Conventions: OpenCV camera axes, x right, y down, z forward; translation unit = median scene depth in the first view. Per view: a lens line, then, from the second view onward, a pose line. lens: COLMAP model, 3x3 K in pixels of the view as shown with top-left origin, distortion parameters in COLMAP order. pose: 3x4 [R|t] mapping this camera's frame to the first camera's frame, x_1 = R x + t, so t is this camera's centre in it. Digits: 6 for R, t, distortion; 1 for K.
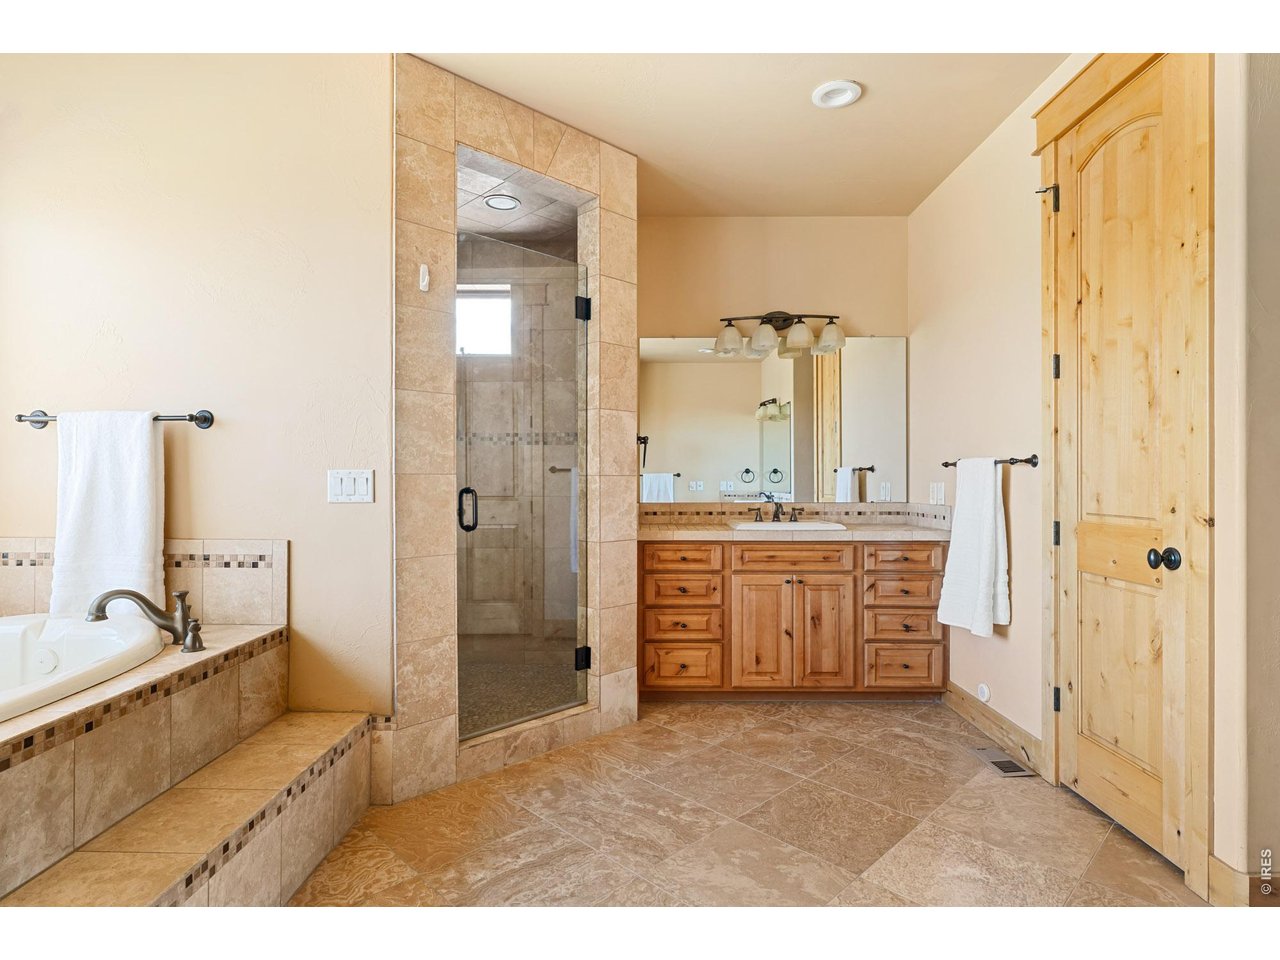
lens RADIAL K [[677.3, 0, 640.0], [0, 677.3, 480.0], [0, 0, 1]] dist [0.001215, 0.000217]
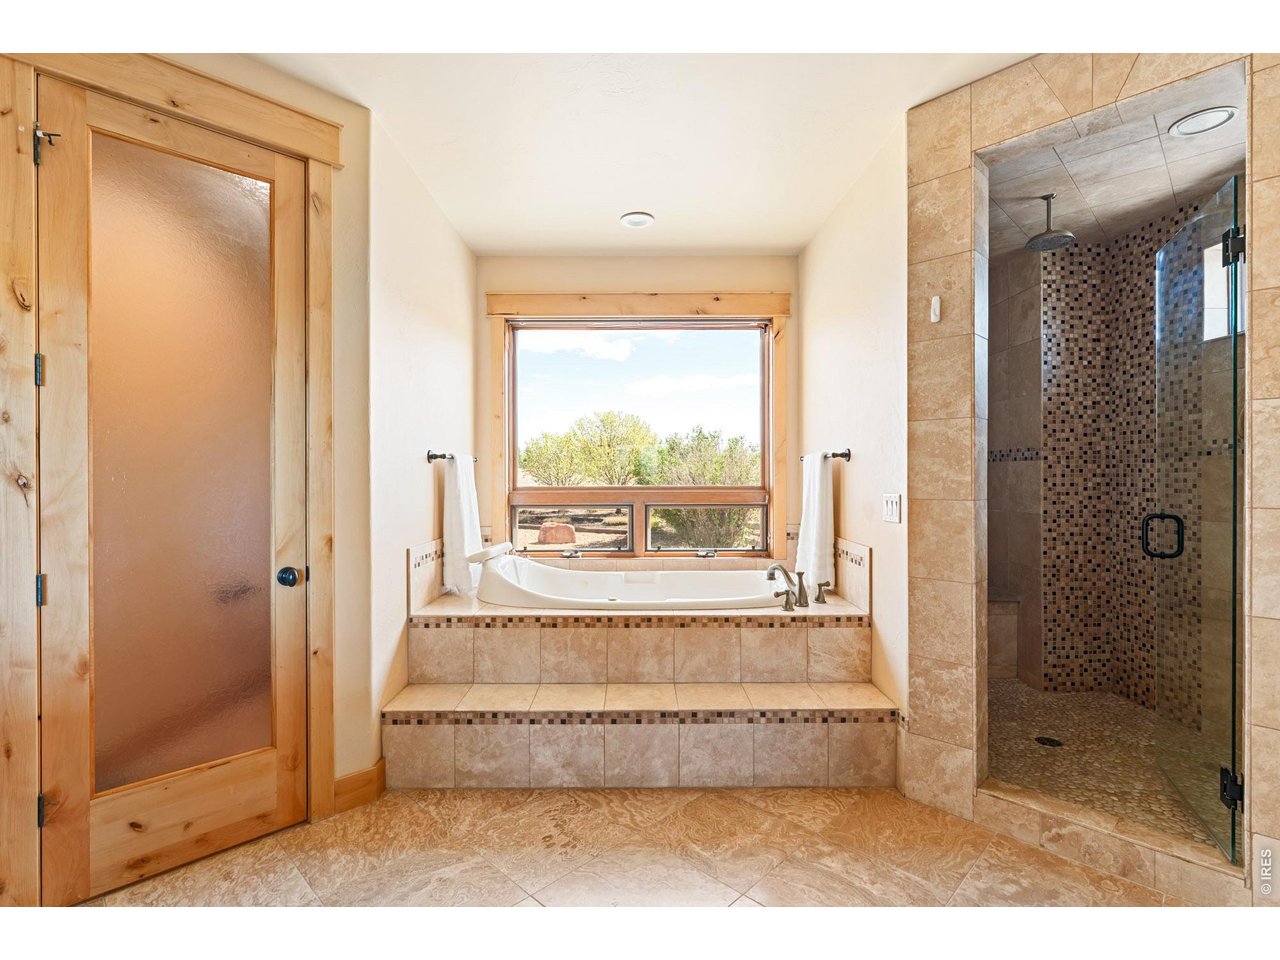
lens RADIAL K [[623.8, 0, 640.0], [0, 623.8, 480.0], [0, 0, 1]] dist [-0.001380, -0.000466]
pose [[0.003055, 0.005962, -0.999978, 0.635147], [-0.000219, 0.999982, 0.005962, -0.044542], [0.999995, 0.000201, 0.003056, 0.550762]]
